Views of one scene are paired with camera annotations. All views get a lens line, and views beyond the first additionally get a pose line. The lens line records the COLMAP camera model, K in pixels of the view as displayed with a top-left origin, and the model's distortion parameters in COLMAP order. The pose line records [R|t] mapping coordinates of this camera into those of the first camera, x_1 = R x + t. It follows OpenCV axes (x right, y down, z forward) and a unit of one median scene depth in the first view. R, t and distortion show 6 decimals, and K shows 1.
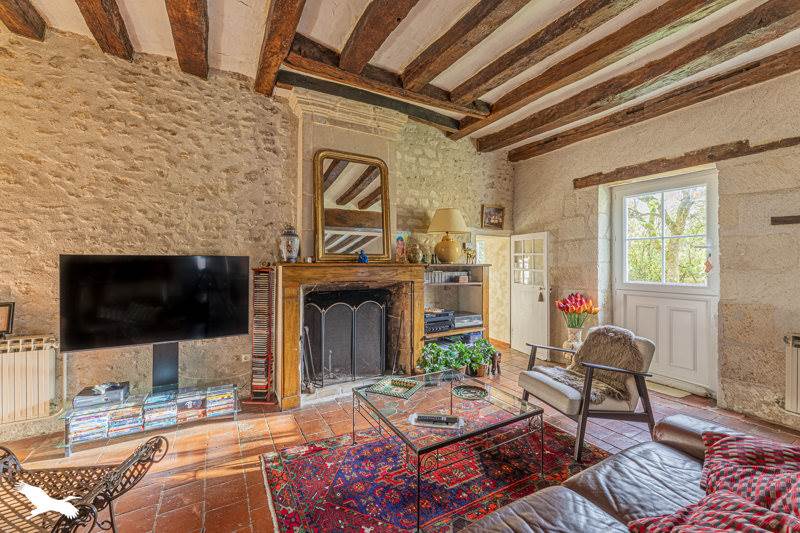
lens RADIAL K [[324.0, 0, 402.2], [0, 324.0, 261.1], [0, 0, 1]] dist [0.000518, 0.000065]
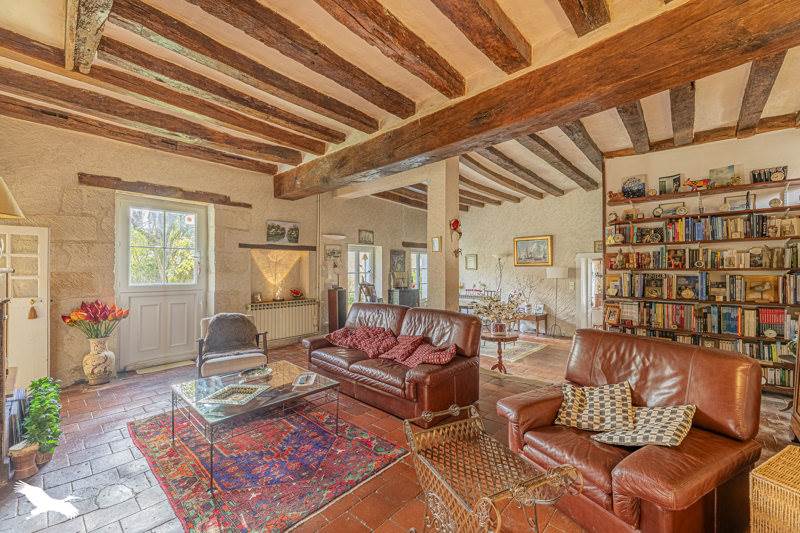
lens RADIAL K [[324.0, 0, 402.0], [0, 324.0, 269.0], [0, 0, 1]] dist [0.000518, 0.000065]
pose [[-0.300088, 0.003936, 0.953903, -0.610880], [-0.002307, 0.999986, -0.004851, 0.012329], [-0.953909, -0.003657, -0.300075, 0.456515]]
